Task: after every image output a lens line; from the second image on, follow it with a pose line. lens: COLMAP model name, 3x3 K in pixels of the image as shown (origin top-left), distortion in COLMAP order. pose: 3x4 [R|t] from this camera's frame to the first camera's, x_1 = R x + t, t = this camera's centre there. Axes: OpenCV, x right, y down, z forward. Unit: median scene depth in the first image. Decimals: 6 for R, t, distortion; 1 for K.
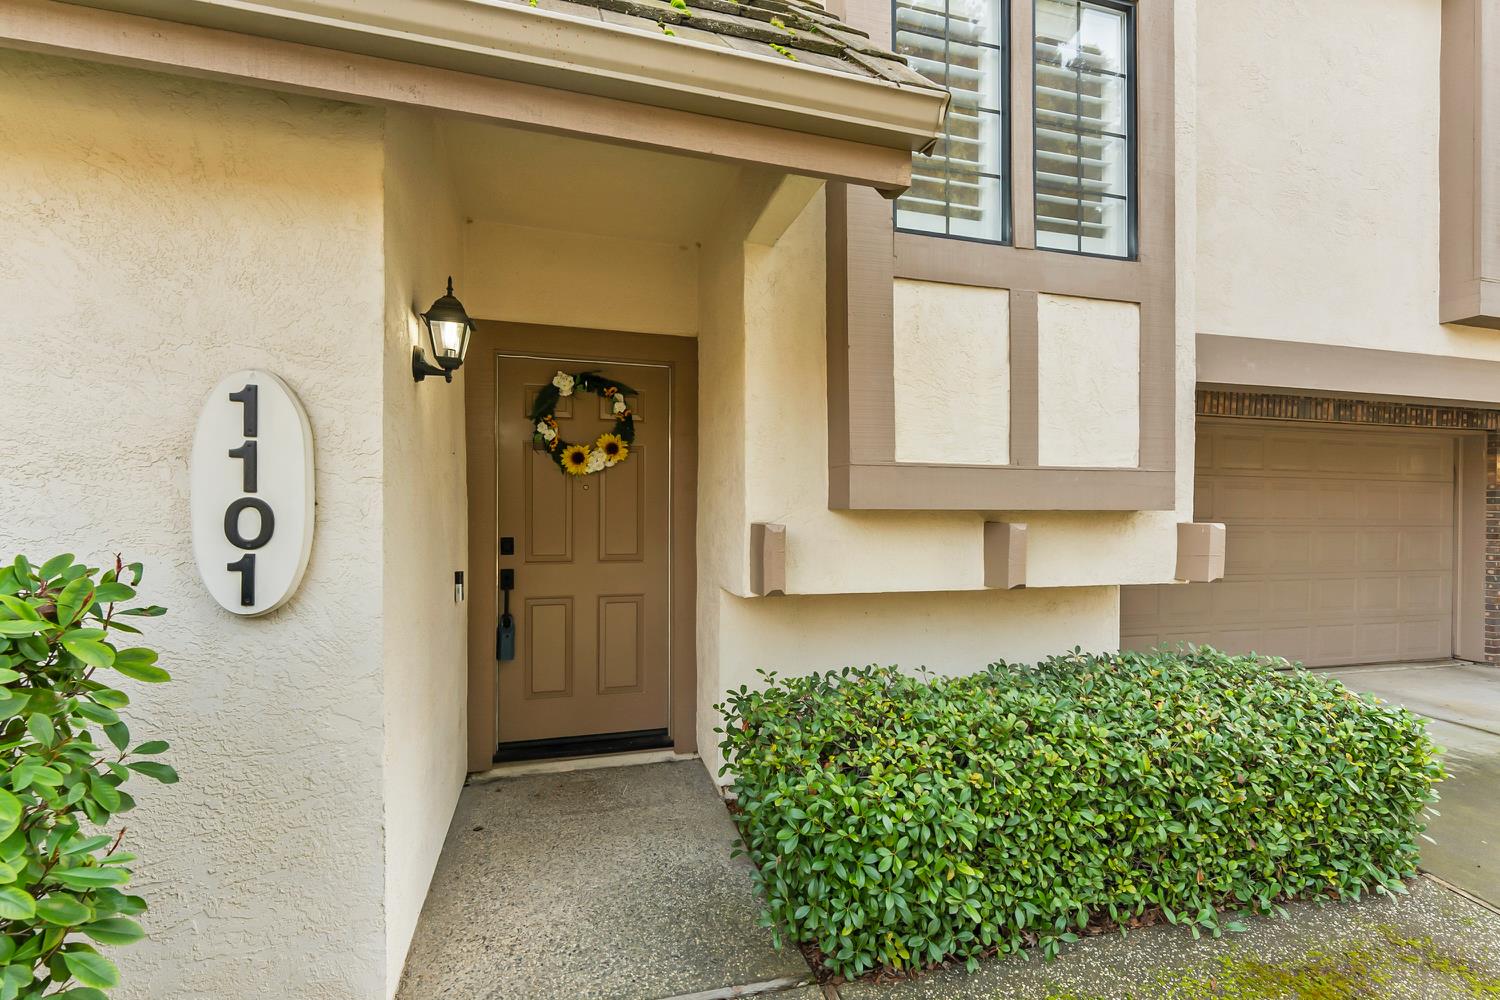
lens RADIAL K [[685.0, 0, 742.9], [0, 685.0, 525.8], [0, 0, 1]] dist [0.001479, 0.000088]
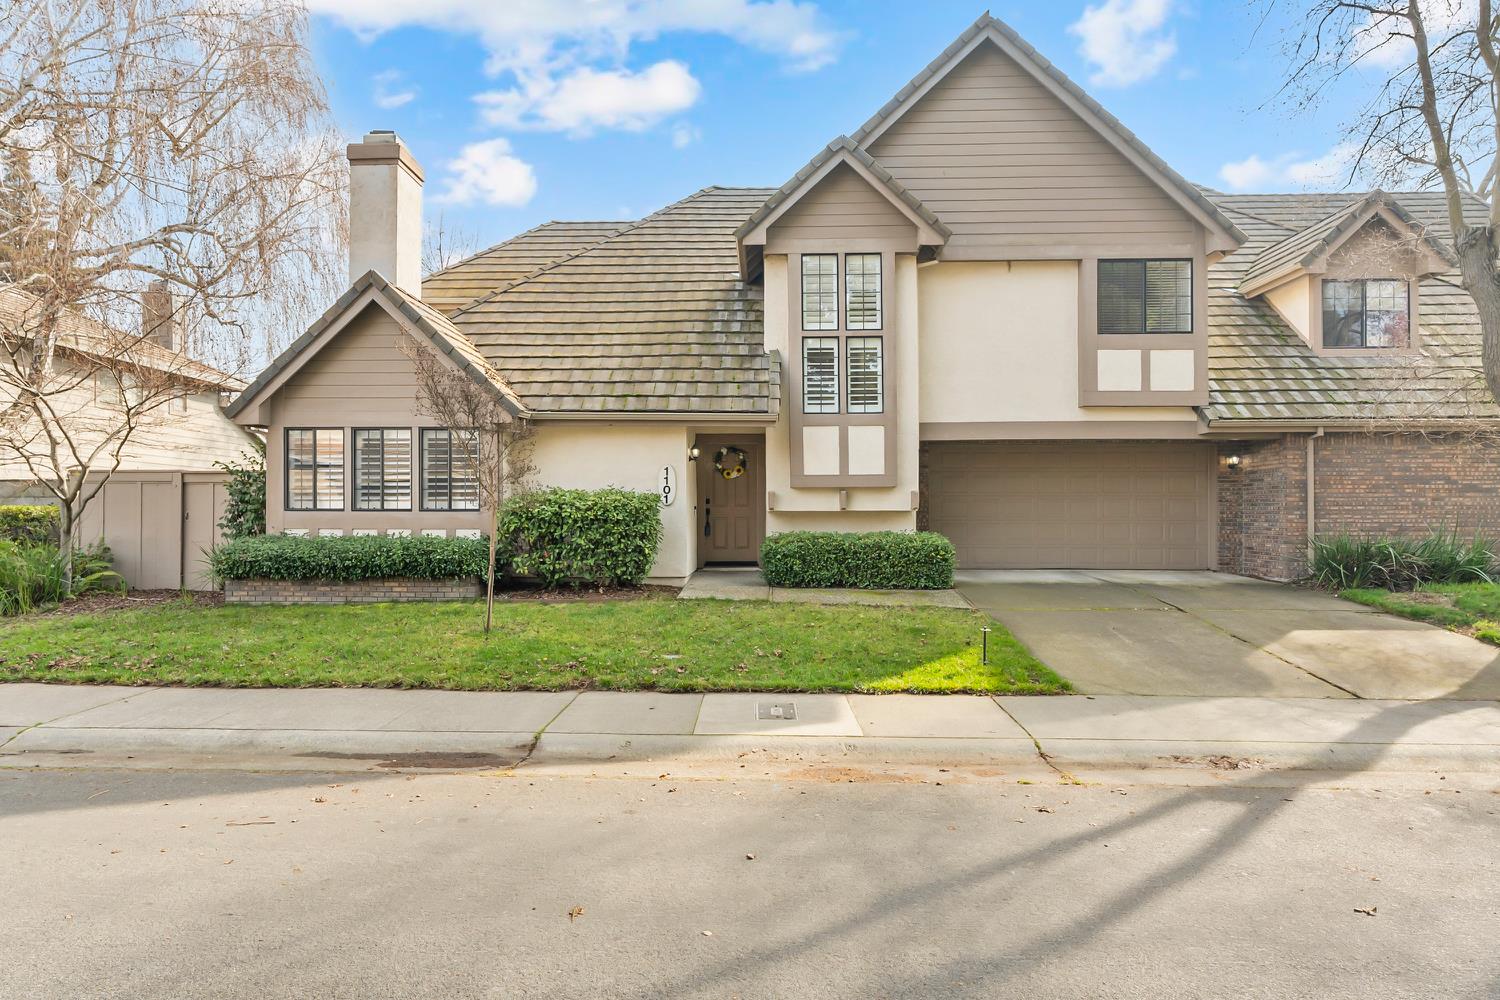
lens RADIAL K [[820.8, 0, 746.8], [0, 820.8, 504.4], [0, 0, 1]] dist [-0.000104, -0.000001]
pose [[0.957391, -0.008445, -0.288673, 1.092860], [0.001267, 0.999686, -0.025043, 0.163739], [0.288793, 0.023610, 0.957100, -3.051651]]
